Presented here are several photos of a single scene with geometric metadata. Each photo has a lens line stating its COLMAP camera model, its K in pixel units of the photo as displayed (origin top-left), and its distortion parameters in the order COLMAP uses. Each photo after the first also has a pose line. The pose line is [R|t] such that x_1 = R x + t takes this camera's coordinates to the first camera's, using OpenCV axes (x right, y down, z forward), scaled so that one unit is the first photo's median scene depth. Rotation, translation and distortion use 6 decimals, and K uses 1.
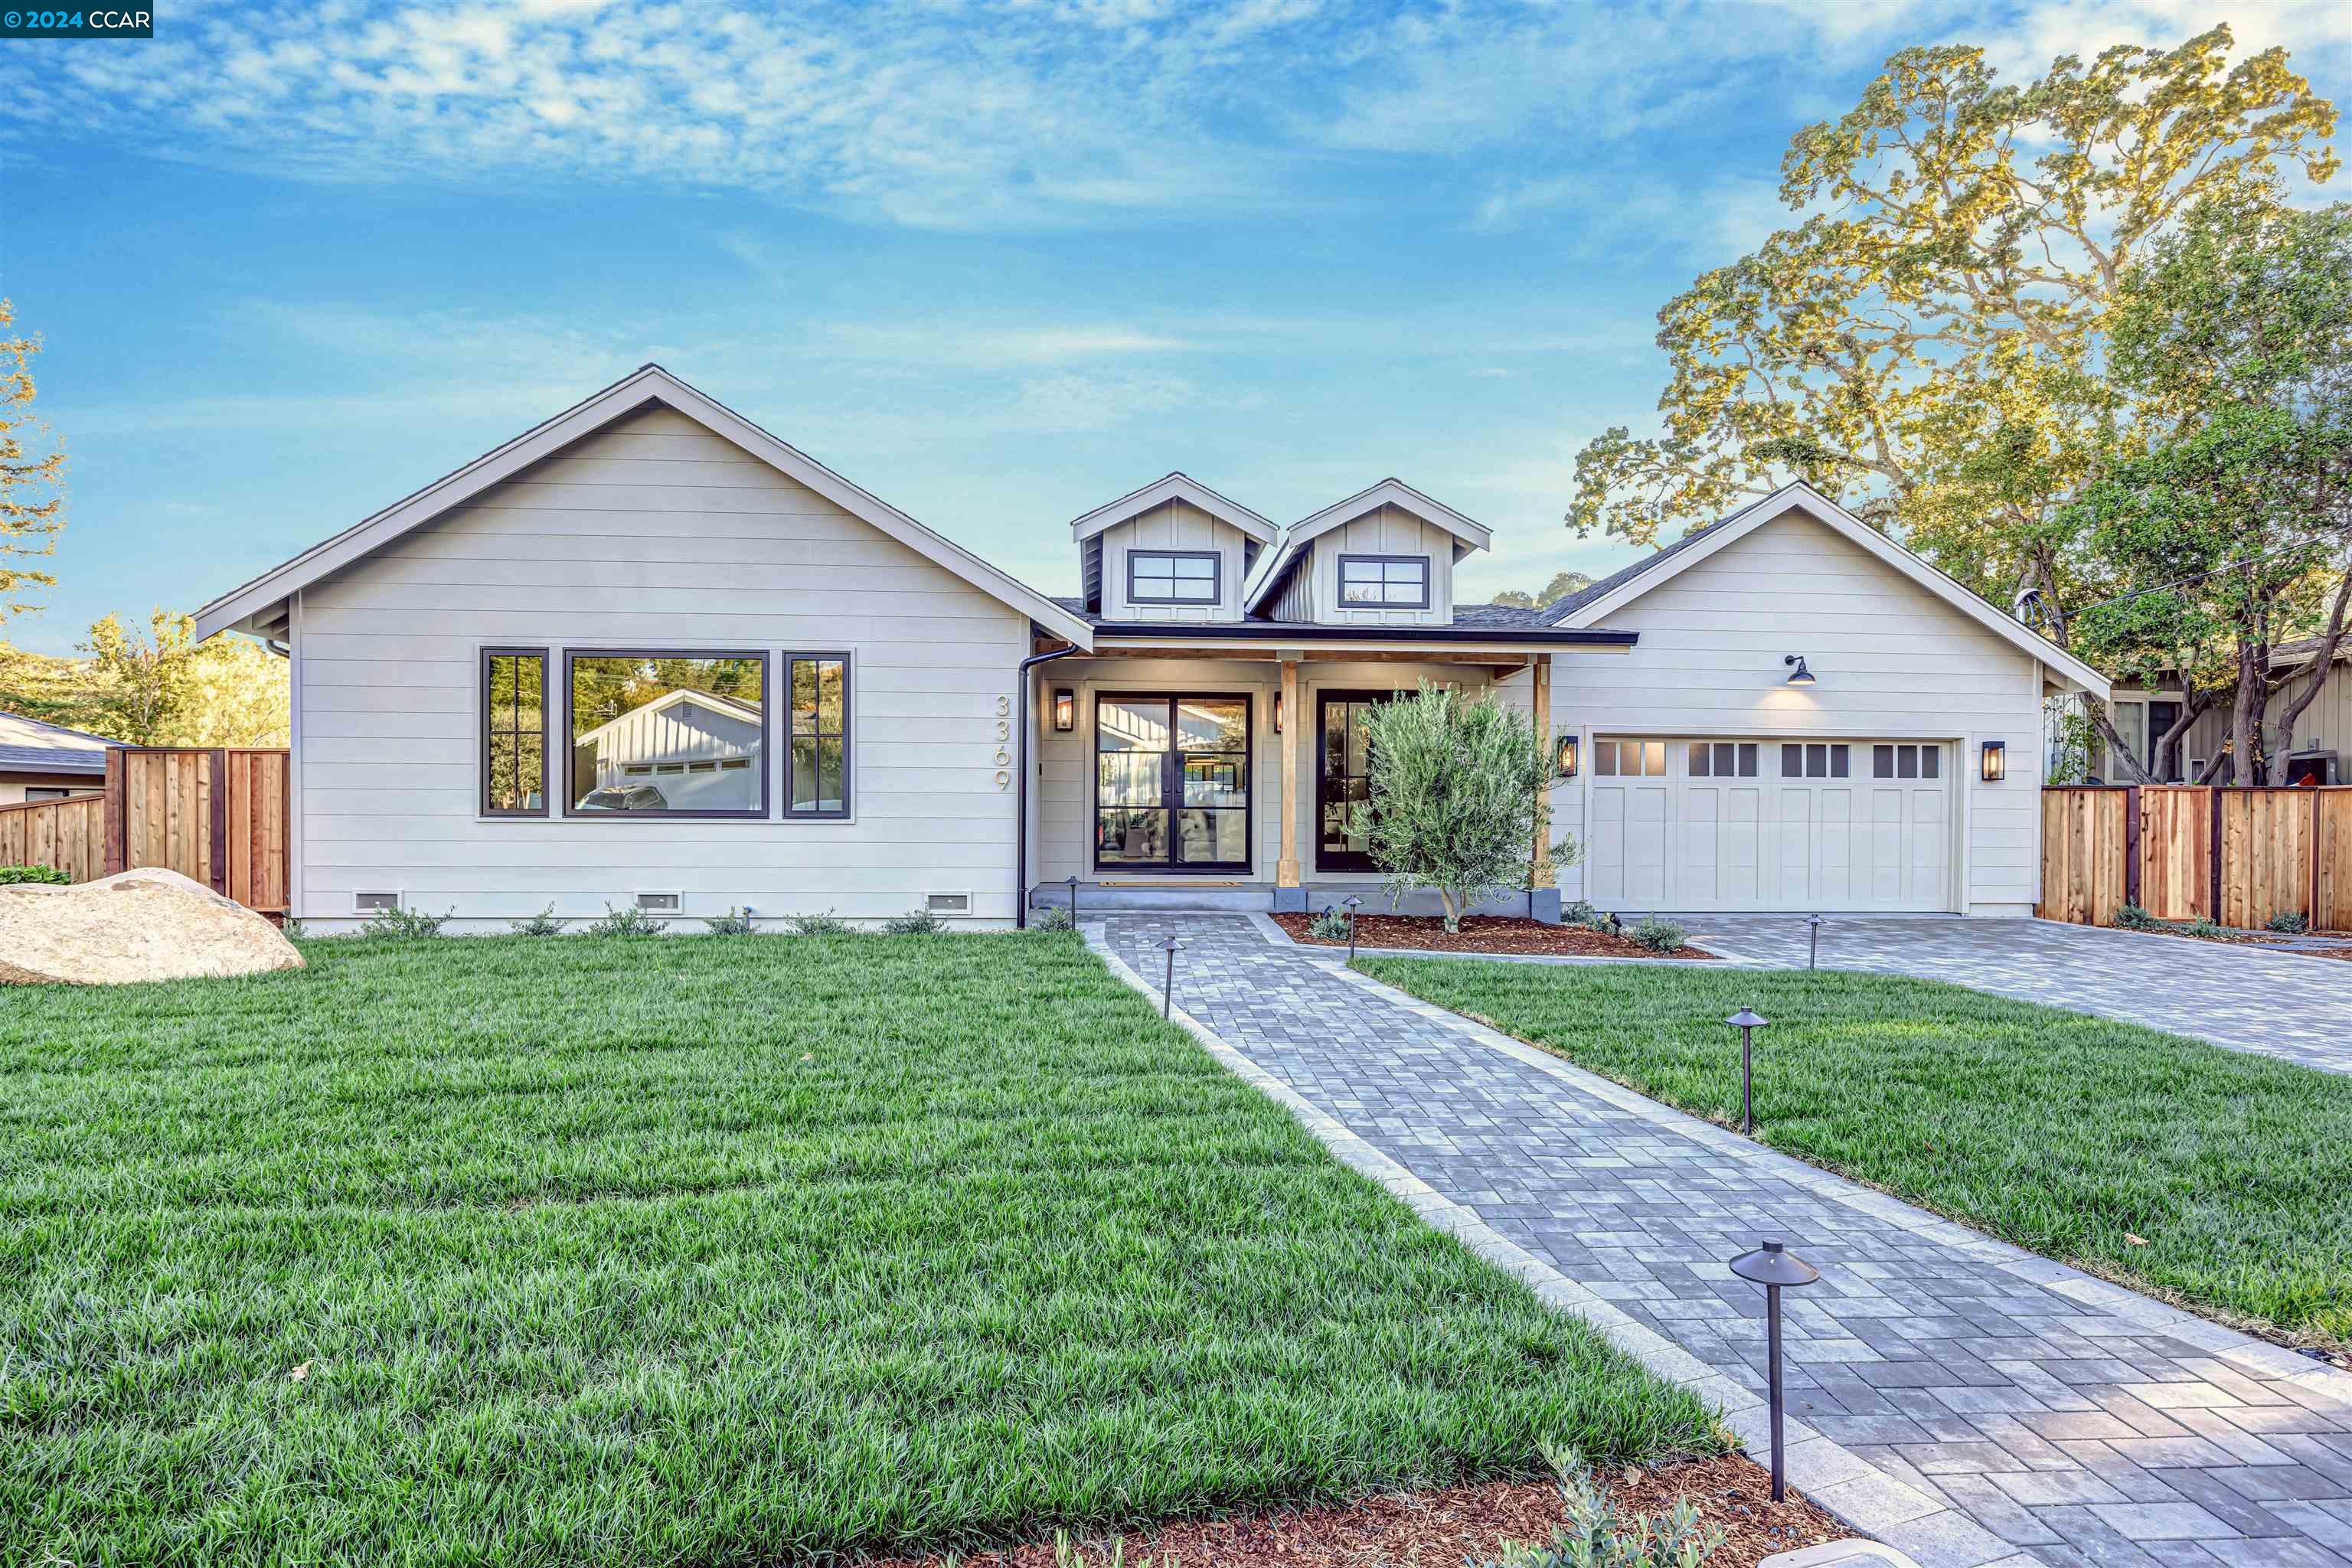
lens RADIAL K [[1215.3, 0, 1173.1], [0, 1215.3, 789.1], [0, 0, 1]] dist [-0.001246, 0.000182]
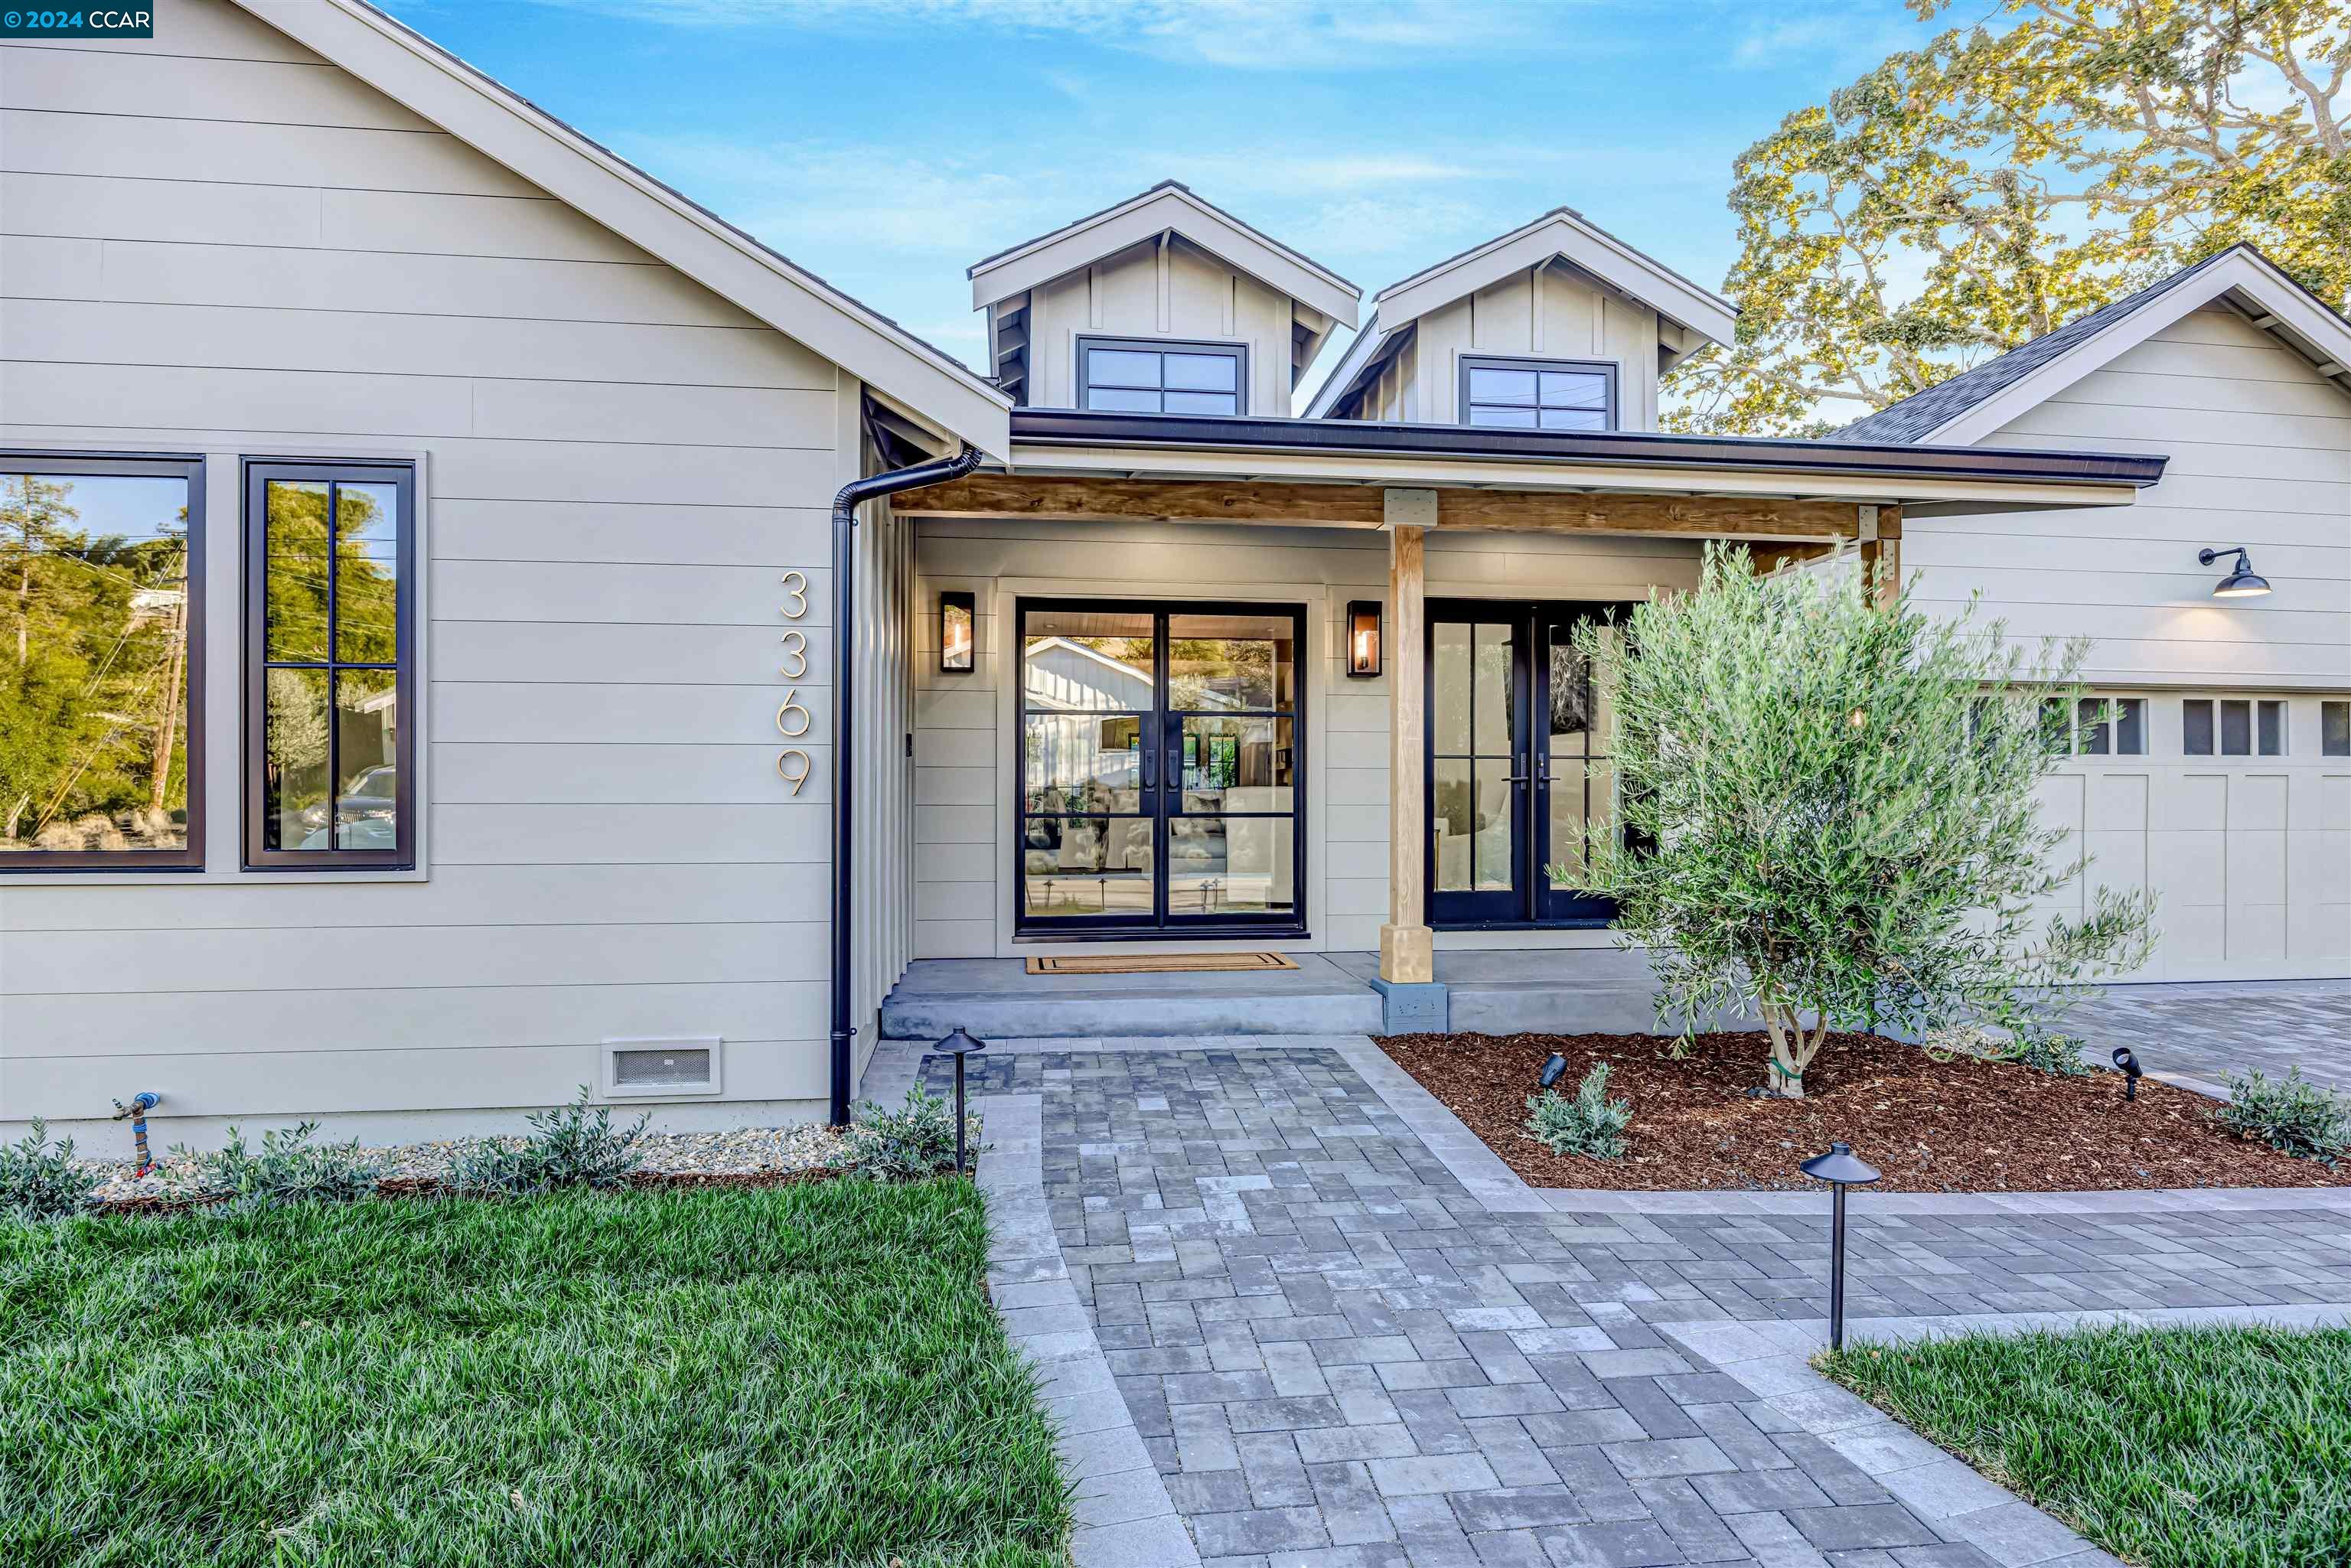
lens RADIAL K [[1284.7, 0, 1172.6], [0, 1284.7, 776.8], [0, 0, 1]] dist [-0.032510, -0.001817]
pose [[0.998482, -0.003688, 0.054951, -0.026663], [0.003077, 0.999933, 0.011190, -0.008038], [-0.054988, -0.011004, 0.998426, 0.429005]]
